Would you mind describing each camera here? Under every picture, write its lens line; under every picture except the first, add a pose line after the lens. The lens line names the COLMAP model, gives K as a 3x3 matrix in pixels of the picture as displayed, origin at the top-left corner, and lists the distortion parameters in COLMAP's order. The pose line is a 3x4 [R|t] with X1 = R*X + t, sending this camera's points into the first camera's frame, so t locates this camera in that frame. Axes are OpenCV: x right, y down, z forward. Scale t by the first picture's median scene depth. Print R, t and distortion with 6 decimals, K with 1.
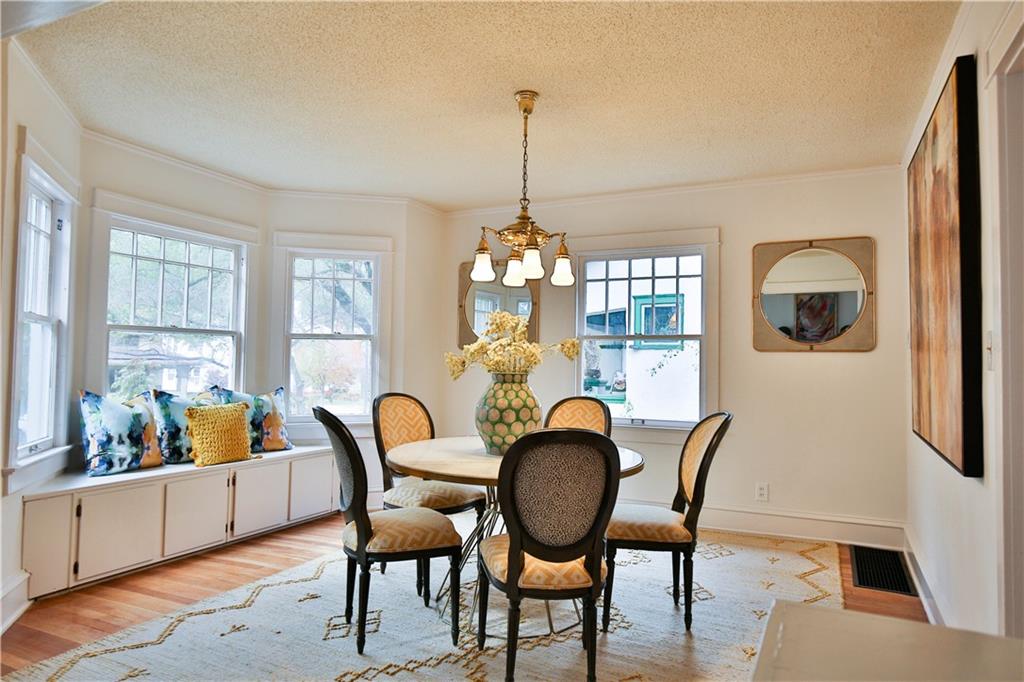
lens RADIAL K [[623.8, 0, 506.6], [0, 623.8, 339.5], [0, 0, 1]] dist [-0.008878, -0.000318]
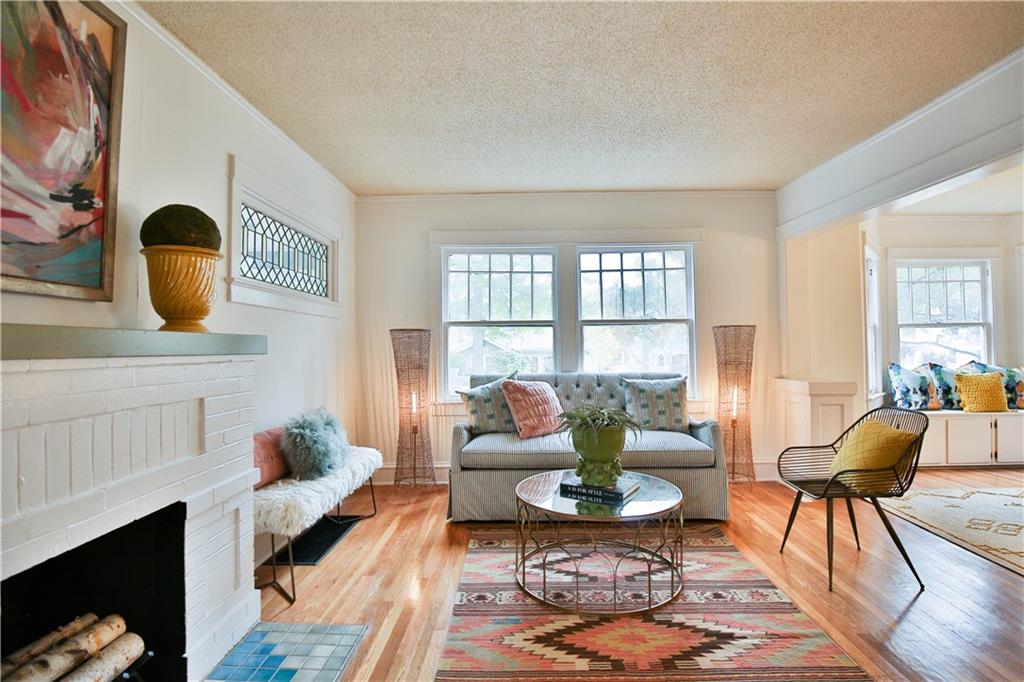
lens RADIAL K [[500.7, 0, 512.4], [0, 500.7, 339.4], [0, 0, 1]] dist [-0.030219, 0.002693]
pose [[0.426295, -0.036254, -0.903857, 0.125026], [0.053989, 0.998435, -0.014584, -0.020258], [0.902972, -0.042581, 0.427585, -0.524916]]
